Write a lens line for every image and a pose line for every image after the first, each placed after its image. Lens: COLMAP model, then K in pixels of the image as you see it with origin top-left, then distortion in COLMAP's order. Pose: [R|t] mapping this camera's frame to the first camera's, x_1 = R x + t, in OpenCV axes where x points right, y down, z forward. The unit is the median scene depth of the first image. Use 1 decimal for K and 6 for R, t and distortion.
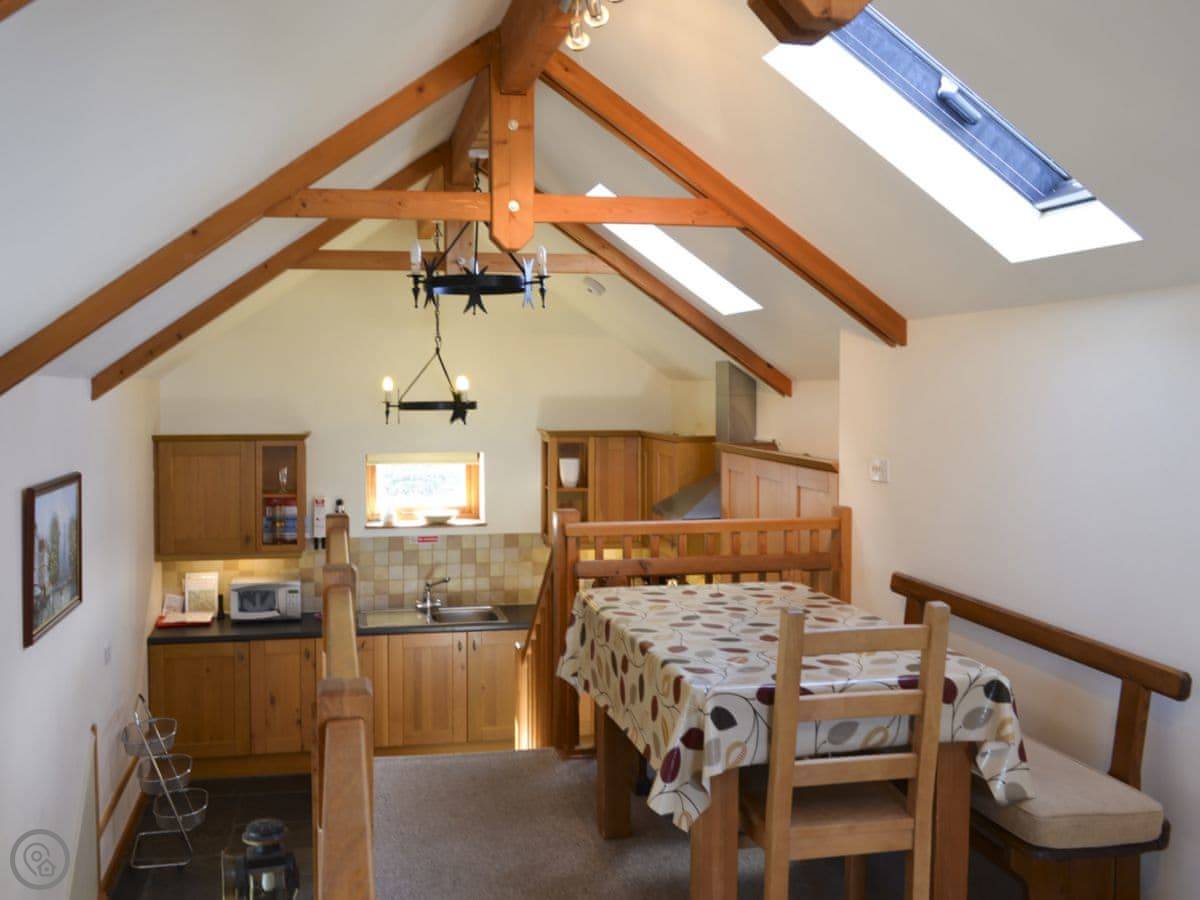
lens RADIAL K [[1042.8, 0, 523.9], [0, 1042.8, 445.9], [0, 0, 1]] dist [-0.049116, -0.001821]
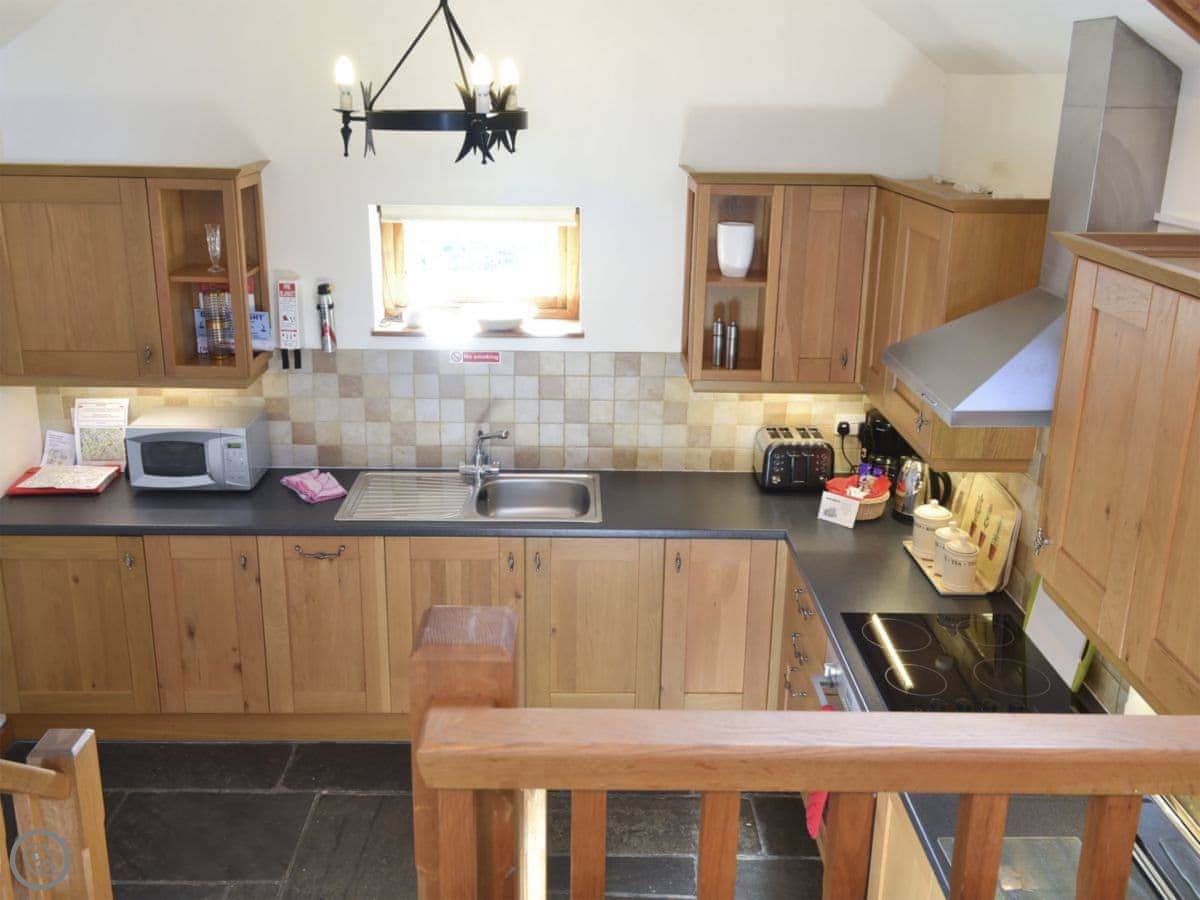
lens RADIAL K [[1092.2, 0, 580.3], [0, 1092.2, 402.5], [0, 0, 1]] dist [0.017742, 0.007432]
pose [[0.986016, 0.059760, -0.155568, 0.067597], [-0.023741, 0.974344, 0.223810, -0.026313], [0.164952, -0.216987, 0.962137, 0.501067]]
